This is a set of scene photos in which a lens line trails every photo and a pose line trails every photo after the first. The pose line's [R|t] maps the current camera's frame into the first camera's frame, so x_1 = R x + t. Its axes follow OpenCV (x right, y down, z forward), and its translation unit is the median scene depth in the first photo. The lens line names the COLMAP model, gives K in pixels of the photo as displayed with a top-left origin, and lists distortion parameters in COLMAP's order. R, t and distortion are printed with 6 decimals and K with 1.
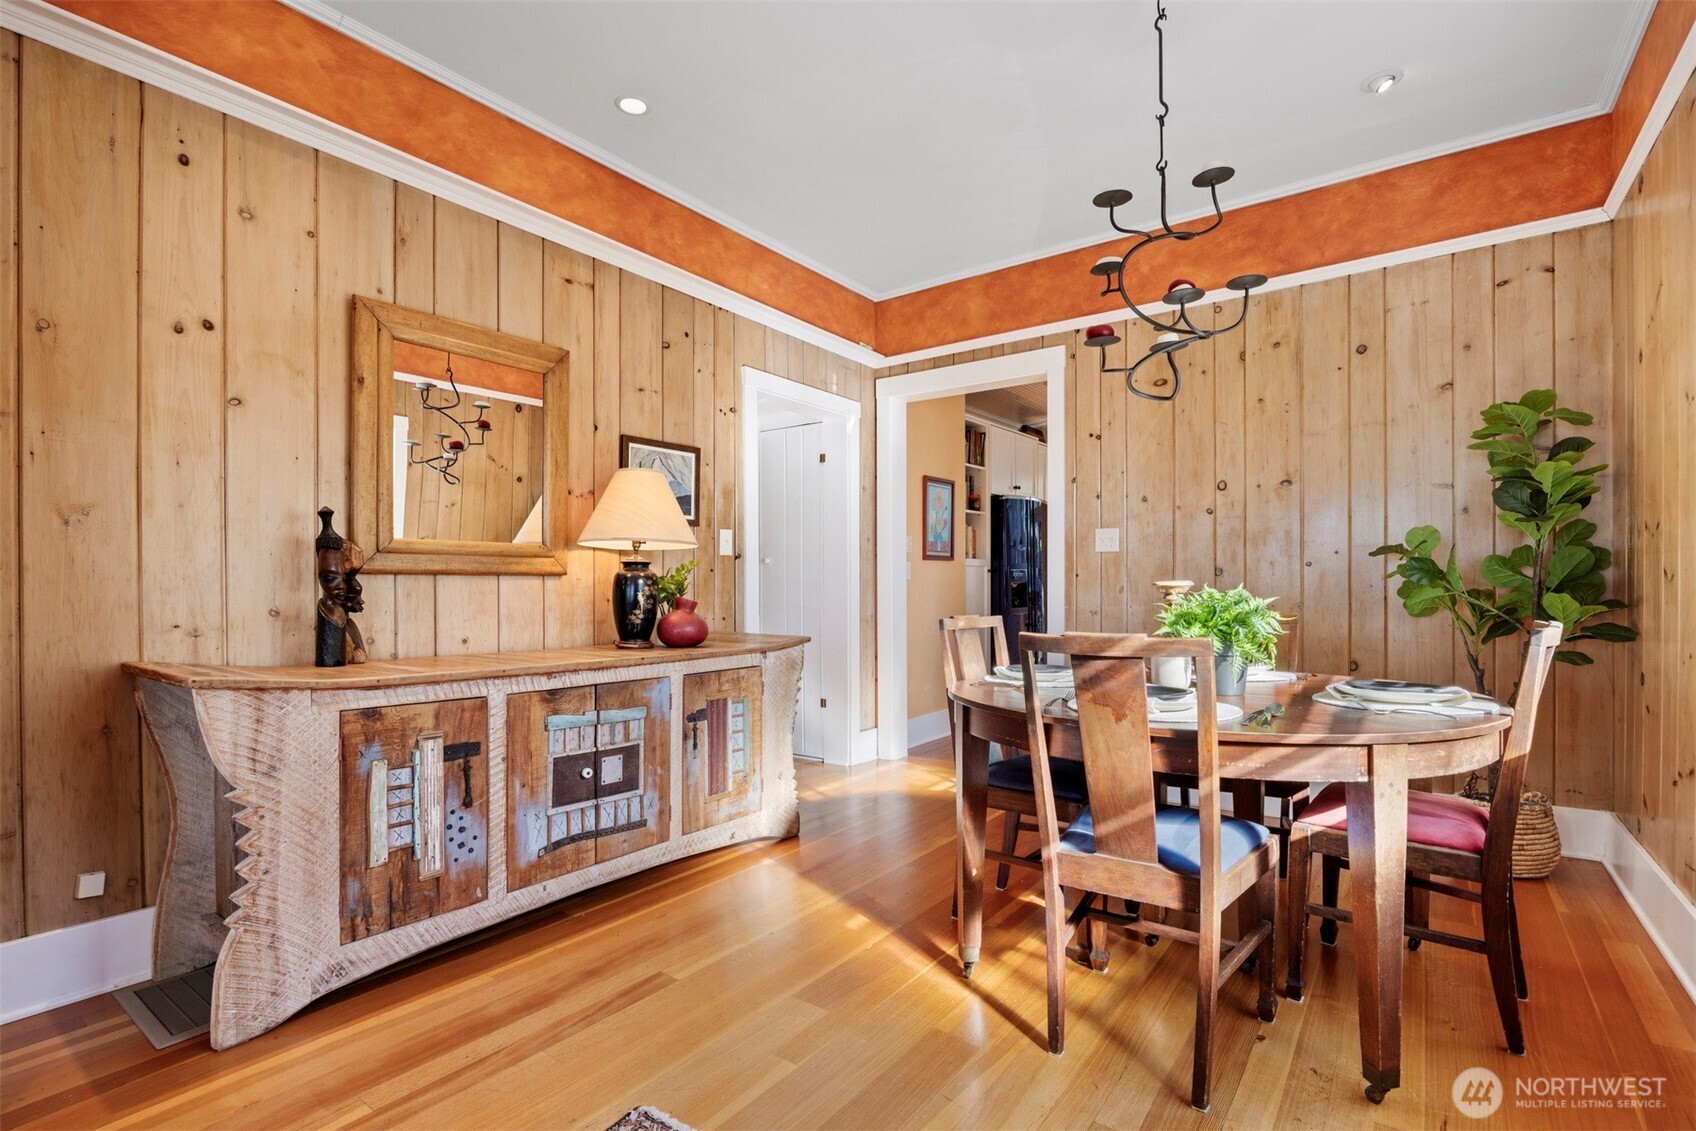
lens RADIAL K [[800.7, 0, 847.5], [0, 800.7, 580.7], [0, 0, 1]] dist [-0.011870, -0.000207]
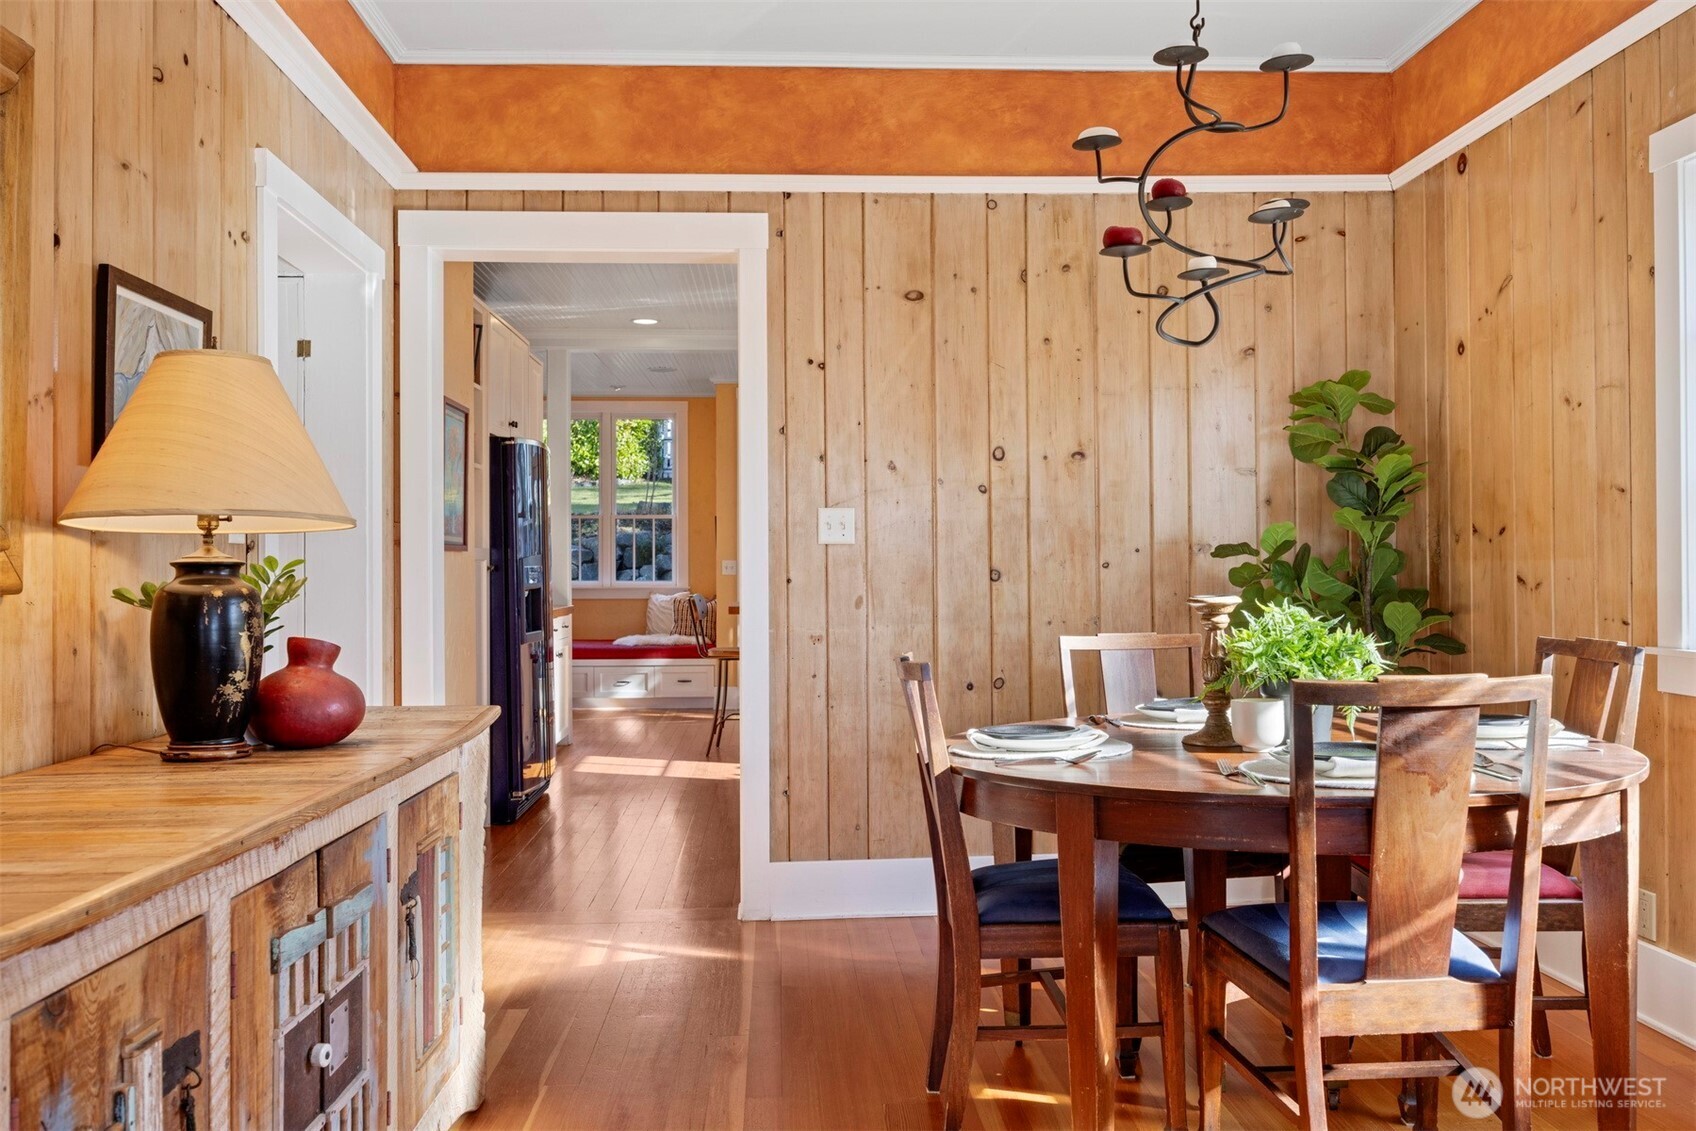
lens RADIAL K [[1344.6, 0, 840.0], [0, 1344.6, 550.6], [0, 0, 1]] dist [-0.001618, 0.001325]
pose [[0.766416, 0.007659, 0.642299, -0.425997], [0.003720, 0.999859, -0.016362, -0.014981], [-0.642334, 0.014929, 0.766280, 0.187363]]
